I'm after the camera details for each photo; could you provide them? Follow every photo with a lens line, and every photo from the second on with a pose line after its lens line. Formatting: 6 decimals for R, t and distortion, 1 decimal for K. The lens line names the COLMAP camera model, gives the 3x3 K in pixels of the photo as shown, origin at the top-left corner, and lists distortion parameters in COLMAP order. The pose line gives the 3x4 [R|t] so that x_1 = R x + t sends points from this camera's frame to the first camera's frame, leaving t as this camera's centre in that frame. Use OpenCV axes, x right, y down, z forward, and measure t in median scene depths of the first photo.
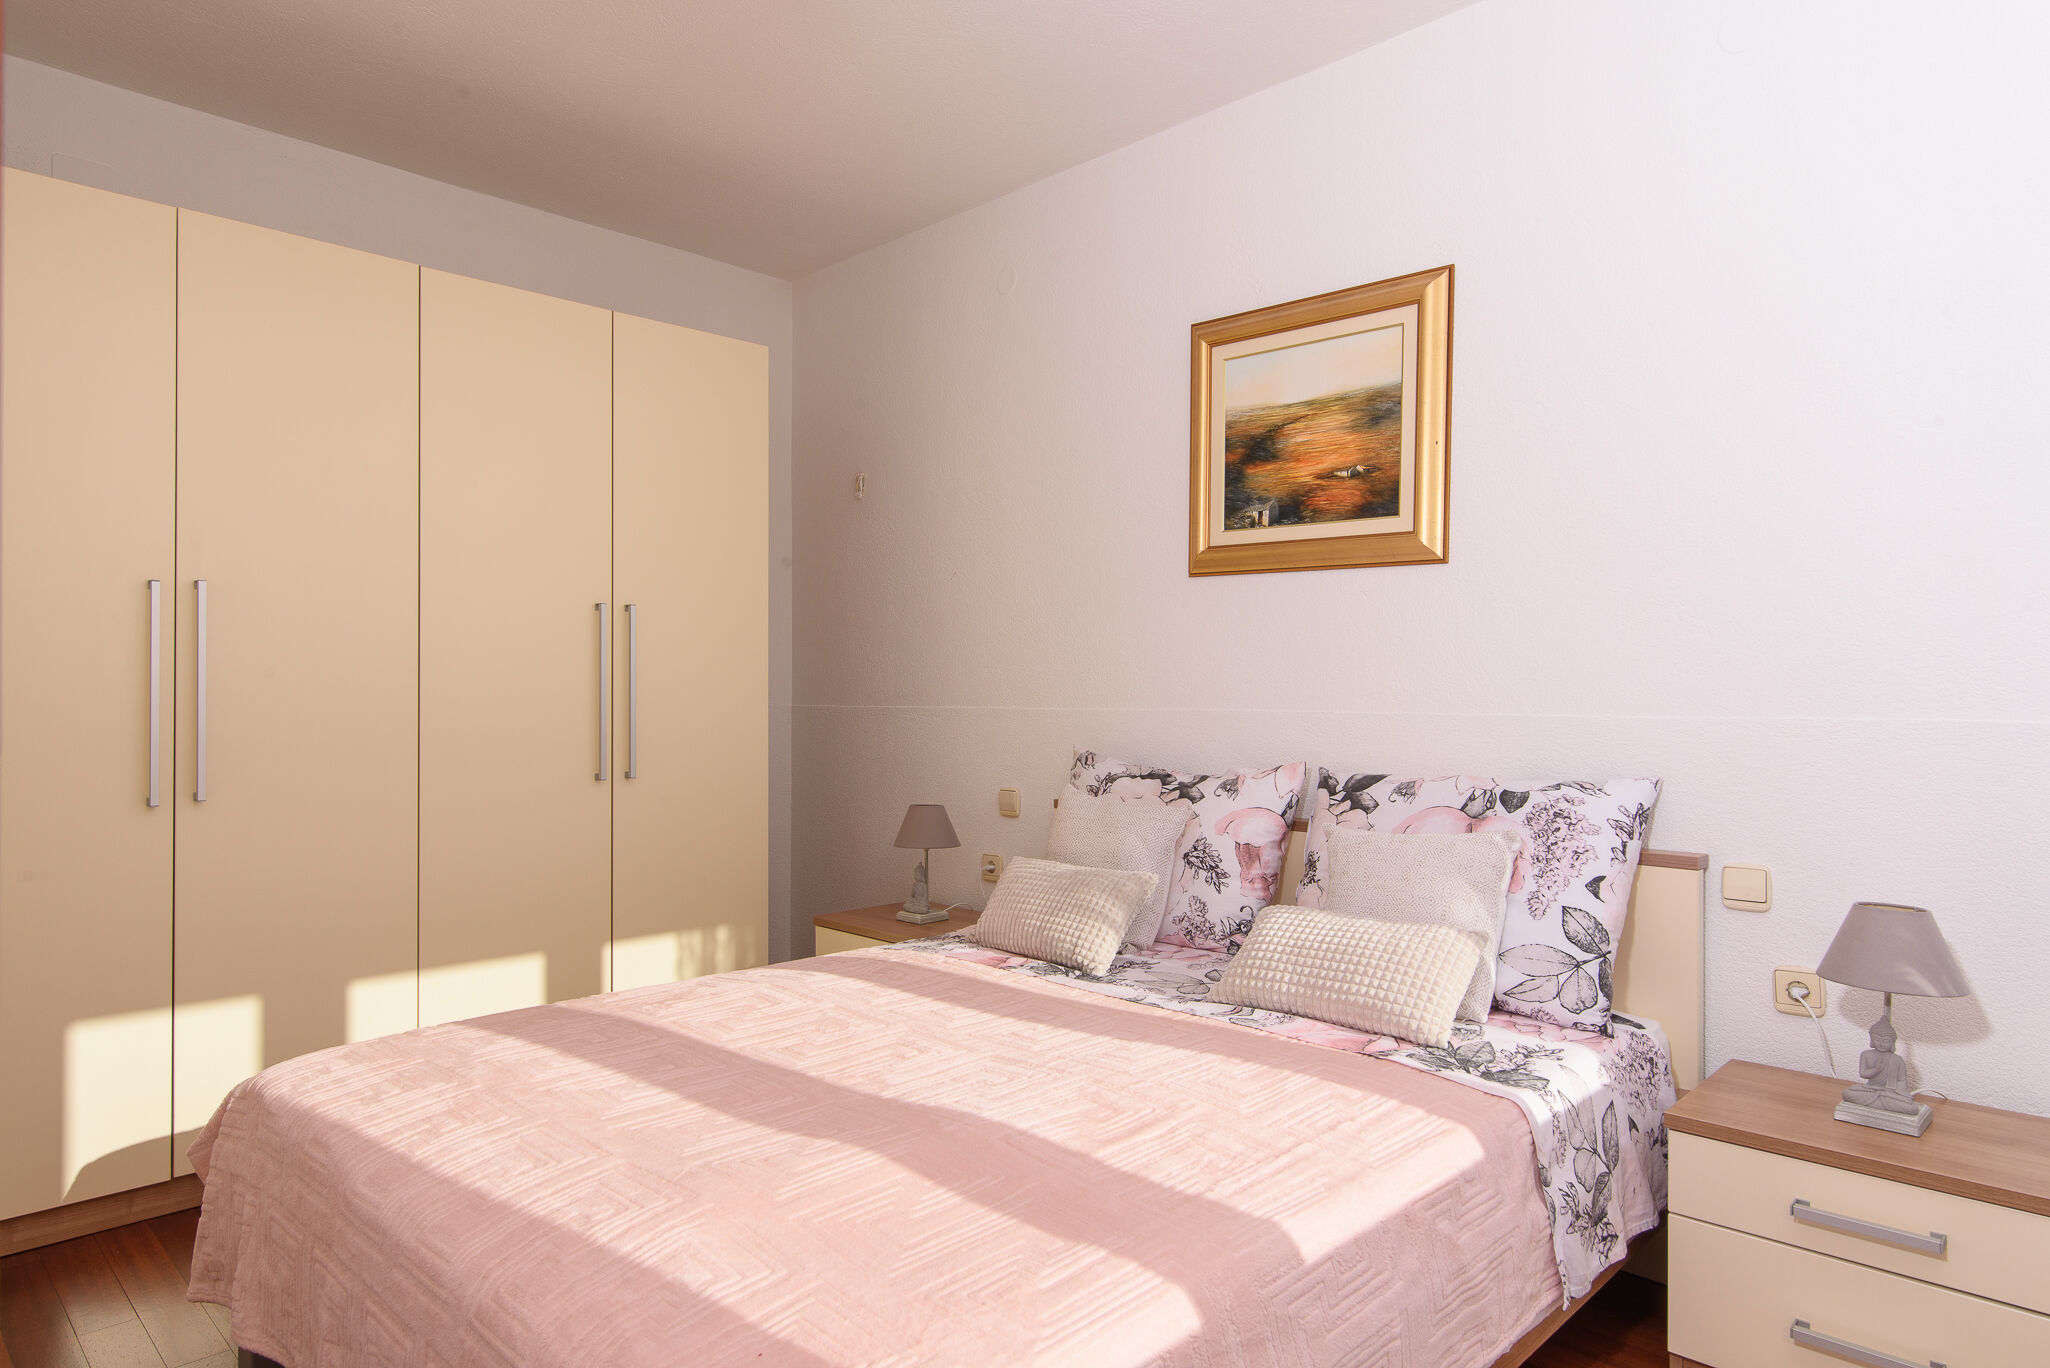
lens RADIAL K [[1280.9, 0, 1023.1], [0, 1280.9, 641.9], [0, 0, 1]] dist [0.001404, -0.000131]
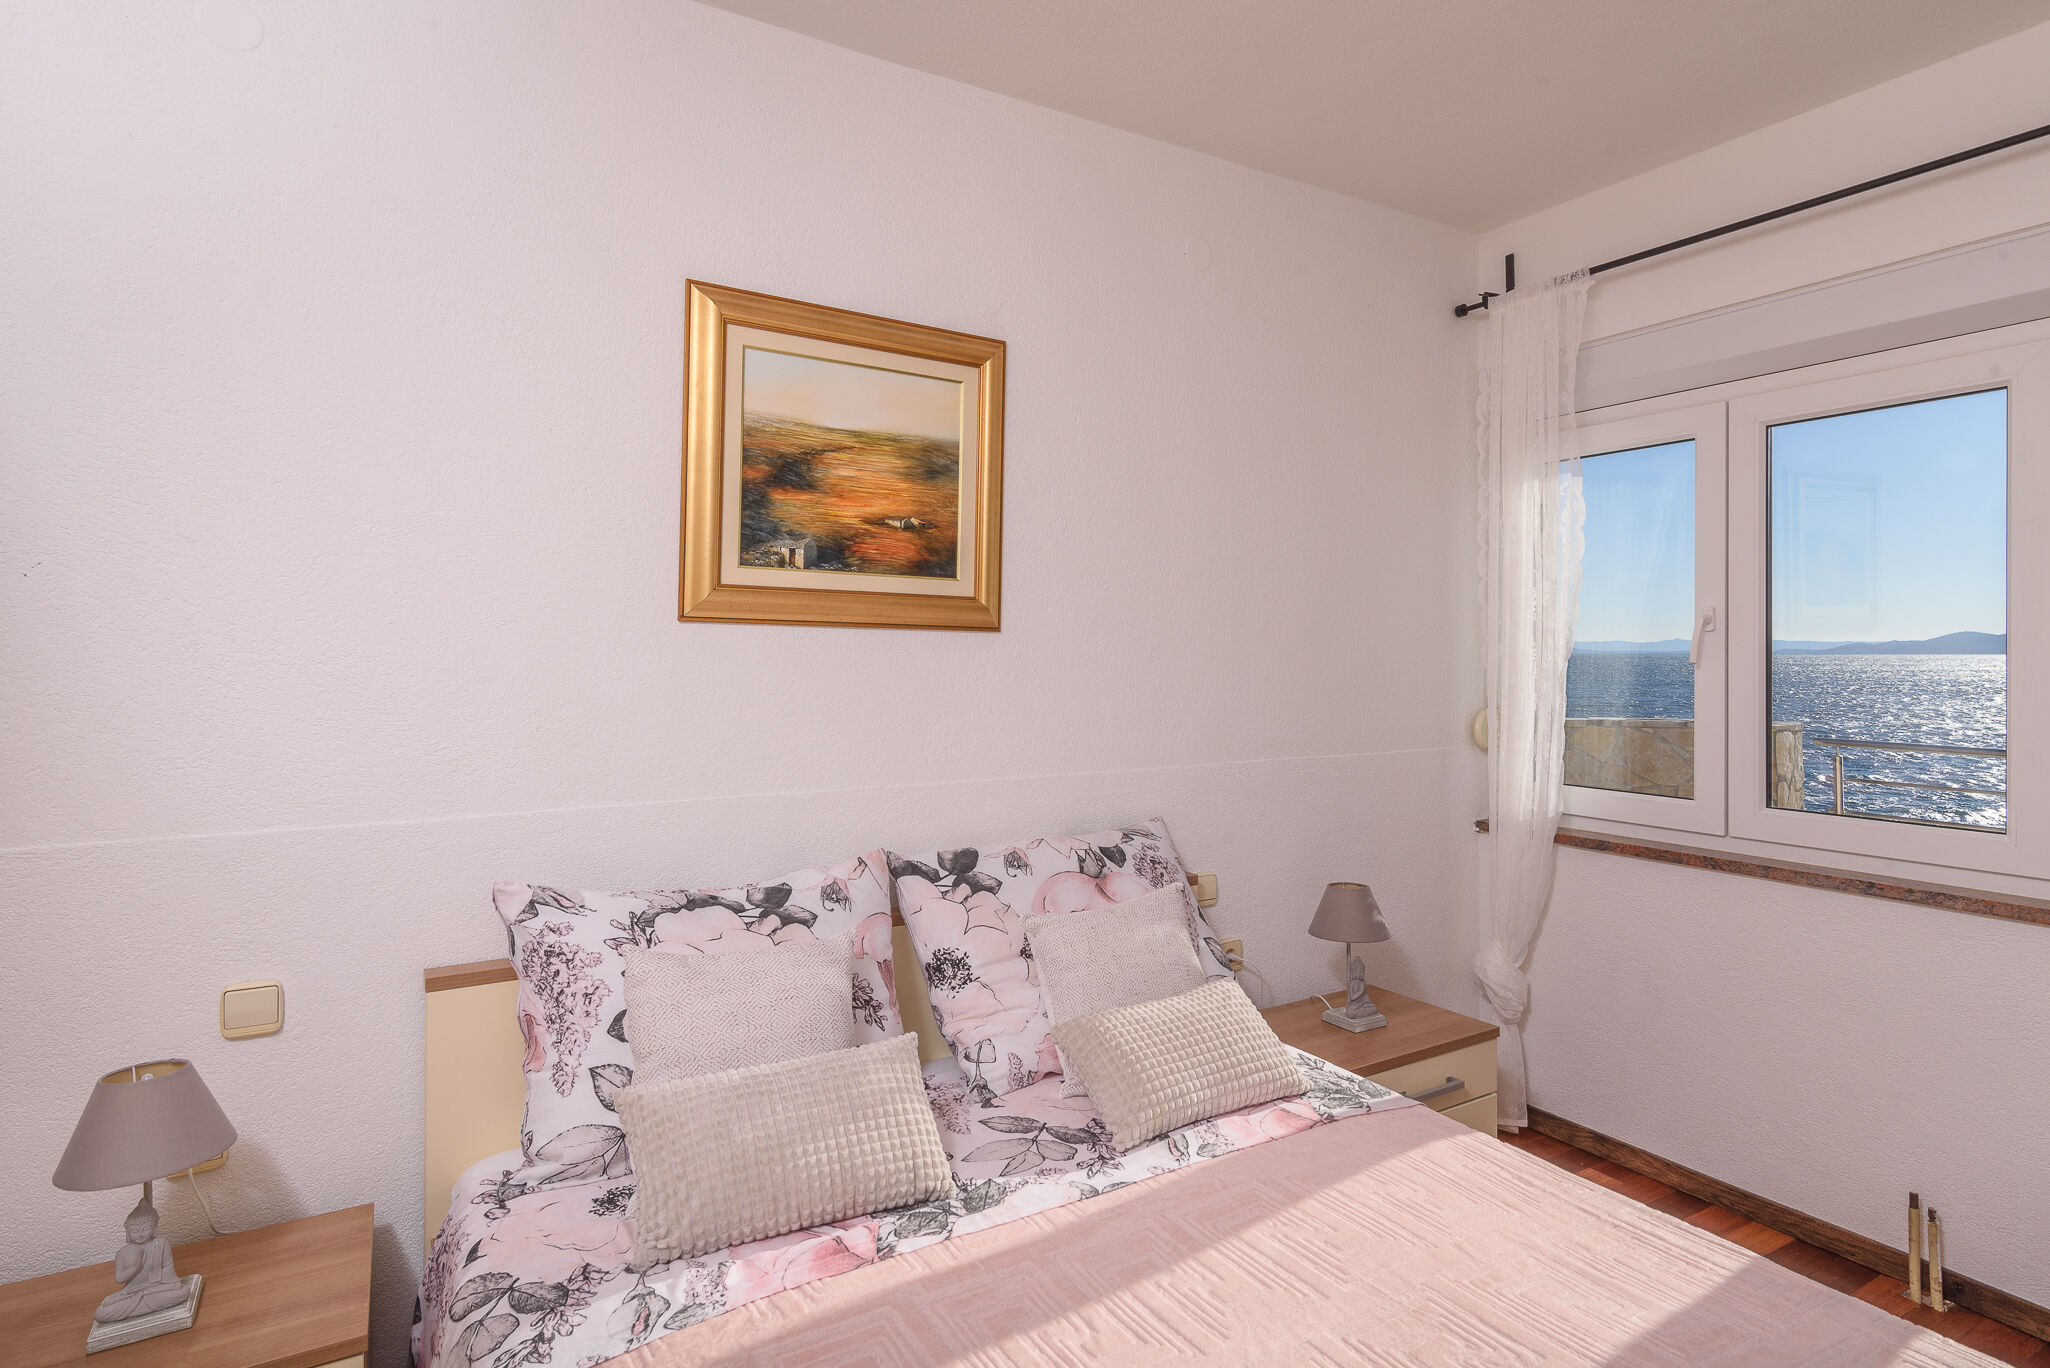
lens RADIAL K [[1080.8, 0, 1021.7], [0, 1080.8, 639.5], [0, 0, 1]] dist [0.006638, -0.000096]
pose [[0.233657, 0.035213, 0.971681, -0.459265], [-0.018791, 0.999321, -0.031696, -0.026411], [-0.972137, -0.010853, 0.234160, 0.721116]]
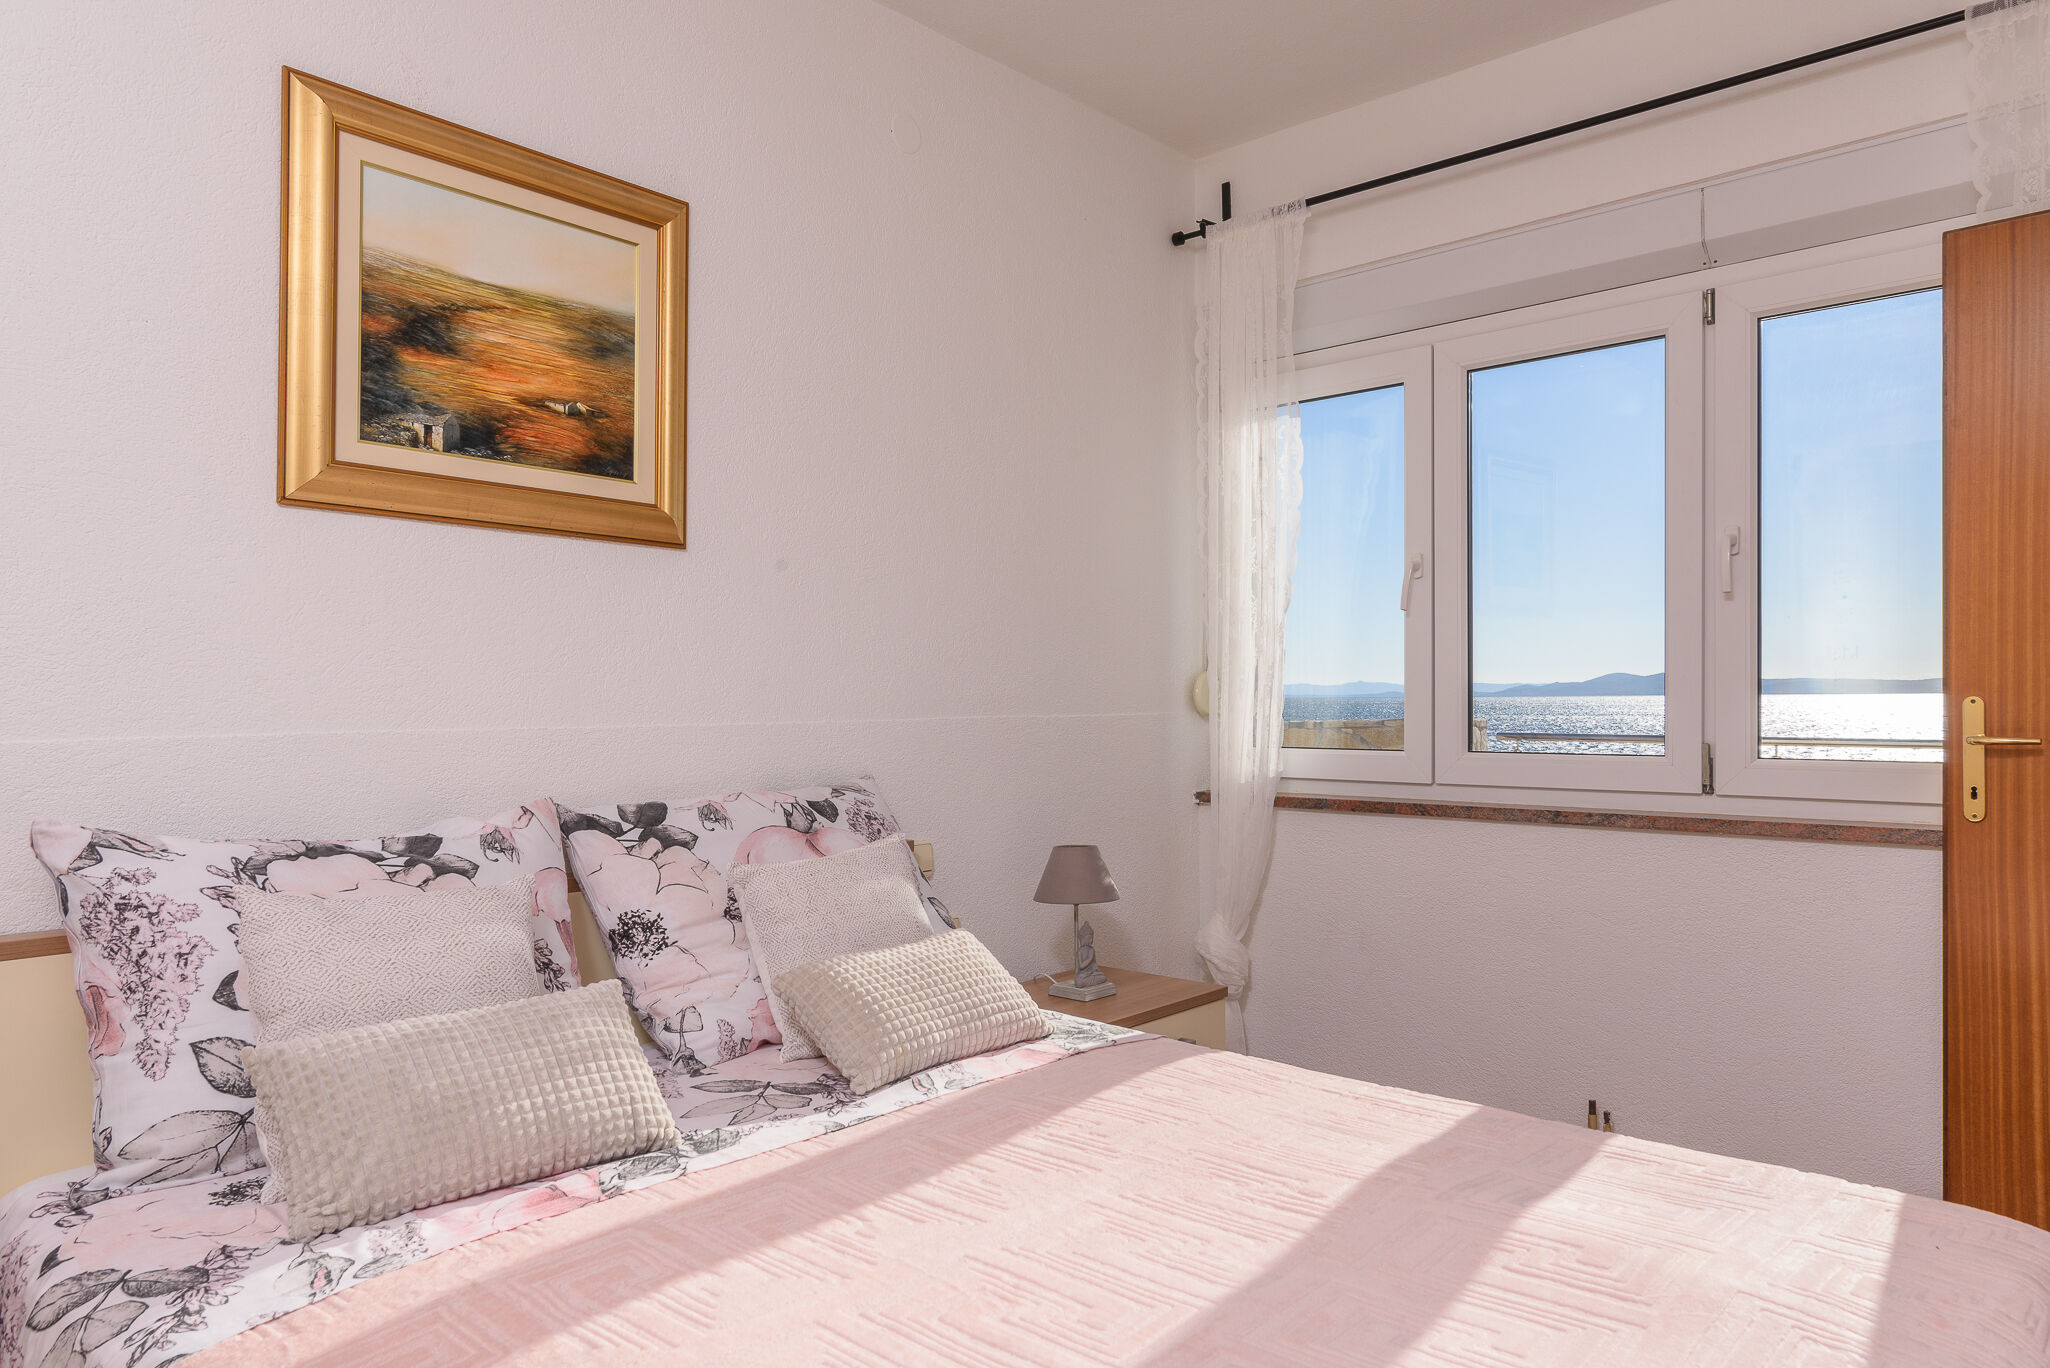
lens RADIAL K [[1329.7, 0, 1018.4], [0, 1329.7, 695.7], [0, 0, 1]] dist [-0.001091, -0.000482]
pose [[-0.055381, 0.024873, 0.998155, -0.516779], [-0.003103, 0.999681, -0.025083, 0.052530], [-0.998460, -0.004487, -0.055286, 0.762900]]
